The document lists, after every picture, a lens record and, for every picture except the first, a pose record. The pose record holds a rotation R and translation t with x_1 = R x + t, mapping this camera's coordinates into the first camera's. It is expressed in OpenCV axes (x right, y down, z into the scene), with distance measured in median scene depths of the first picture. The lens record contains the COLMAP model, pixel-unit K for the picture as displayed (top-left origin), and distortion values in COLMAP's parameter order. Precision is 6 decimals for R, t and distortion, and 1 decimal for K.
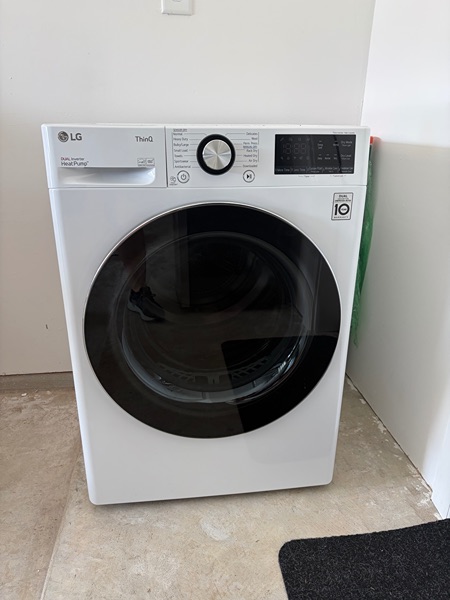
lens RADIAL K [[456.6, 0, 224.2], [0, 456.6, 306.2], [0, 0, 1]] dist [0.039884, -0.053344]
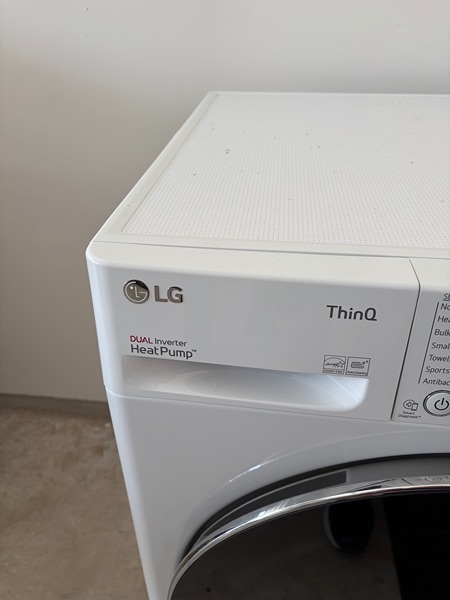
lens RADIAL K [[456.6, 0, 226.1], [0, 456.6, 304.7], [0, 0, 1]] dist [0.039884, -0.053344]
pose [[0.972825, 0.120680, -0.197607, -0.168226], [-0.074582, 0.971269, 0.225994, -0.373926], [0.219203, -0.205115, 0.953875, 0.542745]]
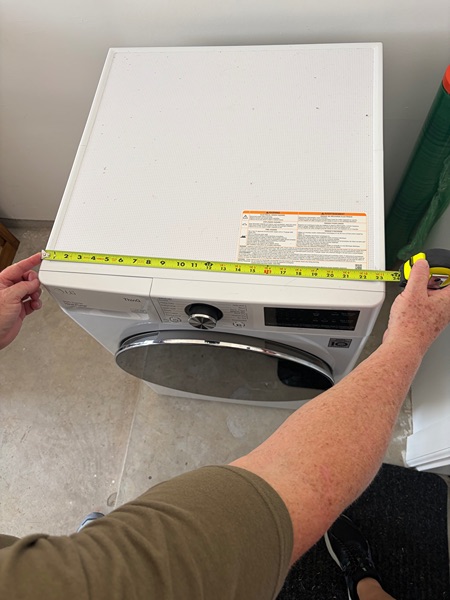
lens RADIAL K [[456.6, 0, 222.5], [0, 456.6, 294.1], [0, 0, 1]] dist [0.039884, -0.053344]
pose [[0.960952, 0.174778, -0.214530, 0.193941], [0.027262, 0.711708, 0.701946, -0.904565], [0.275367, -0.680385, 0.679153, 0.322109]]
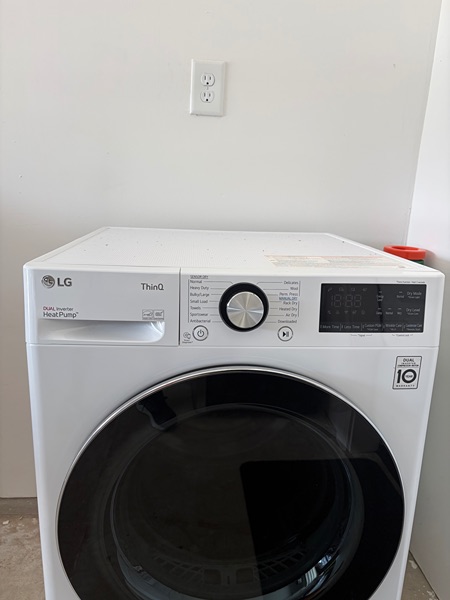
lens RADIAL K [[456.6, 0, 229.5], [0, 456.6, 302.8], [0, 0, 1]] dist [0.039884, -0.053344]
pose [[0.998530, 0.039267, -0.037368, -0.012026], [-0.043813, 0.990564, -0.129856, -0.204860], [0.031916, 0.131302, 0.990828, 0.204871]]
